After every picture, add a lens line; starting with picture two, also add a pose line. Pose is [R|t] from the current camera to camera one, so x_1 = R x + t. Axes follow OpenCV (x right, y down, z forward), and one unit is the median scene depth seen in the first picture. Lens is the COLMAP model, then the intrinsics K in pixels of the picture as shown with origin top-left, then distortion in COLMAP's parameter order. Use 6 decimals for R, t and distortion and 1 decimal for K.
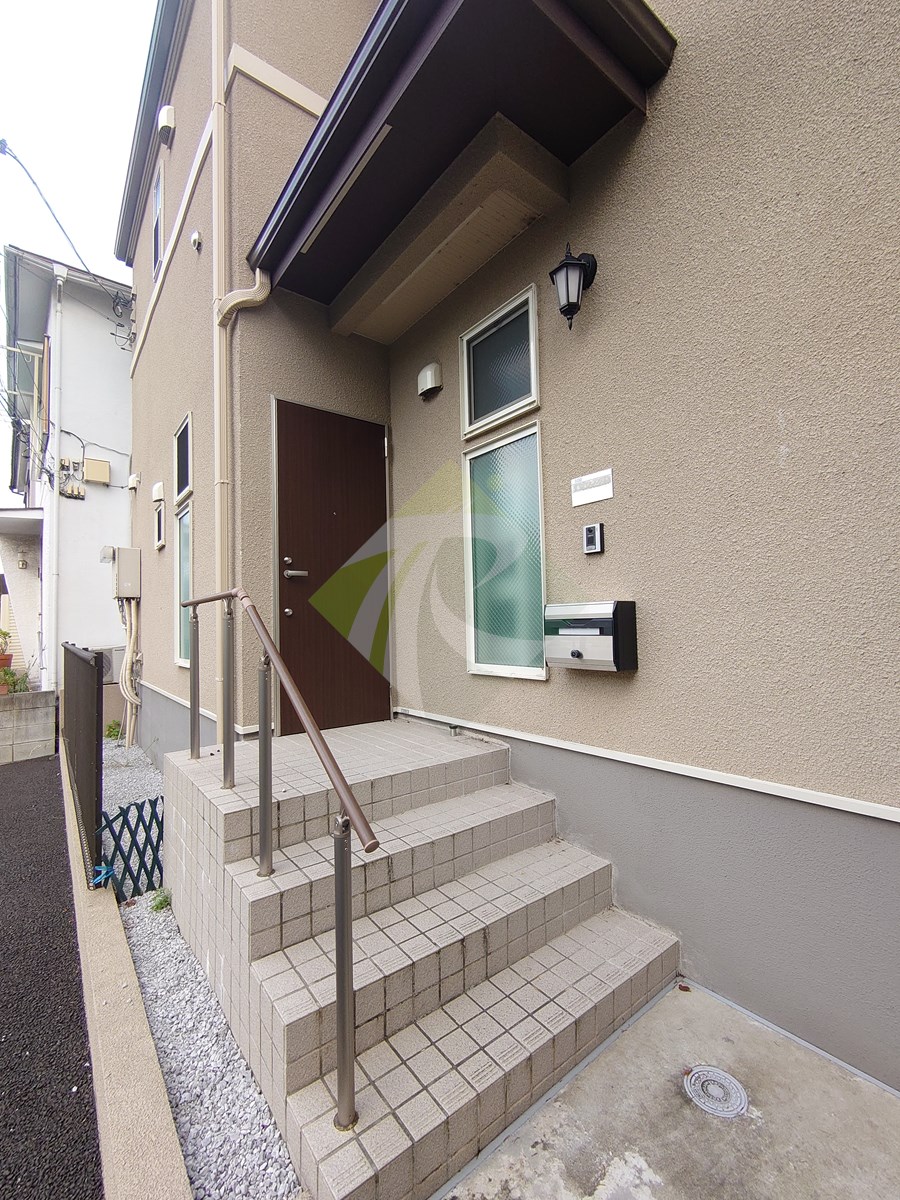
lens RADIAL K [[516.6, 0, 454.7], [0, 516.6, 600.7], [0, 0, 1]] dist [0.000754, 0.000038]
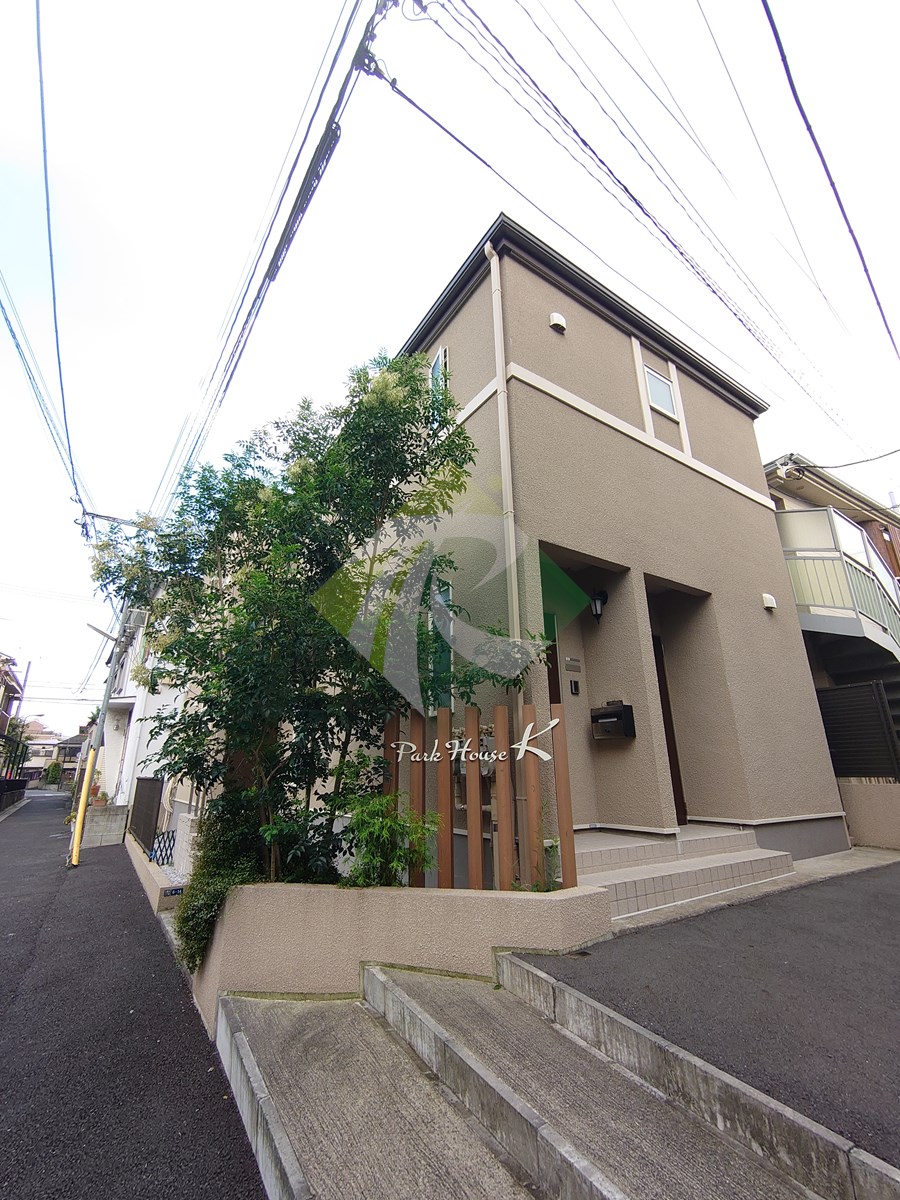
lens RADIAL K [[516.6, 0, 447.7], [0, 516.6, 597.6], [0, 0, 1]] dist [0.000754, 0.000038]
pose [[0.995723, -0.019851, -0.090232, 0.664229], [-0.005518, 0.962126, -0.272550, -0.044456], [0.092225, 0.271882, 0.957901, -1.067658]]
